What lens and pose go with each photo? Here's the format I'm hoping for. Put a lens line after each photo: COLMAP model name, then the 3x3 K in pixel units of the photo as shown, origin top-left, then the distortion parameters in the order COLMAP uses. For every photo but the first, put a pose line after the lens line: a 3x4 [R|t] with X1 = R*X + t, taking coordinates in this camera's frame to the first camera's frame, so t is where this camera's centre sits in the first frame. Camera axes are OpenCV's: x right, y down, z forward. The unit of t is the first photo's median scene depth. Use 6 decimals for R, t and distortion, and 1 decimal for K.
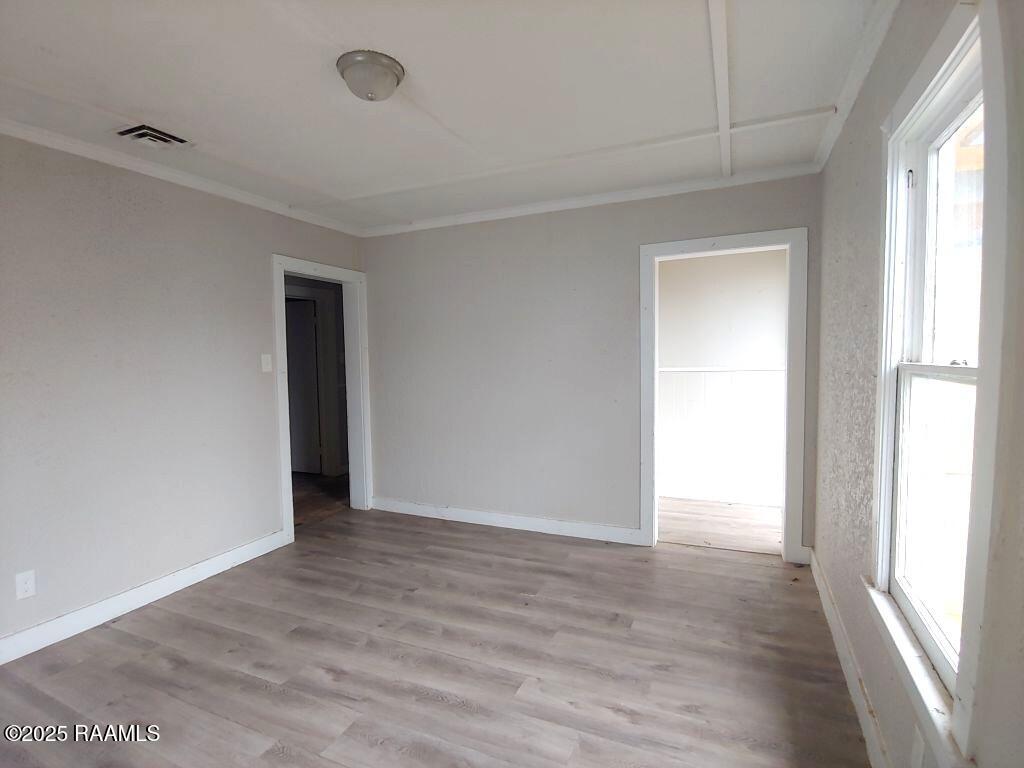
lens RADIAL K [[518.0, 0, 510.1], [0, 518.0, 385.2], [0, 0, 1]] dist [-0.005865, -0.001367]
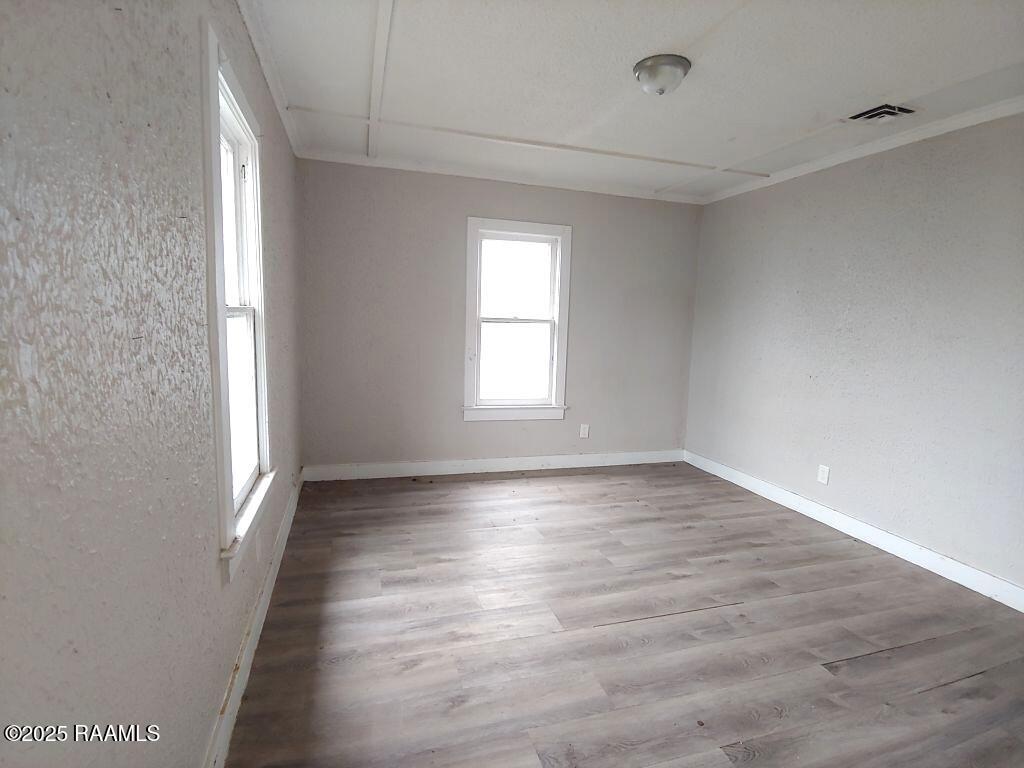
lens RADIAL K [[518.0, 0, 510.1], [0, 518.0, 385.2], [0, 0, 1]] dist [-0.005865, -0.001367]
pose [[-0.757417, 0.074499, -0.648668, 0.670976], [-0.062913, 0.980520, 0.186072, -0.078677], [0.649894, 0.181744, -0.737975, 1.456170]]
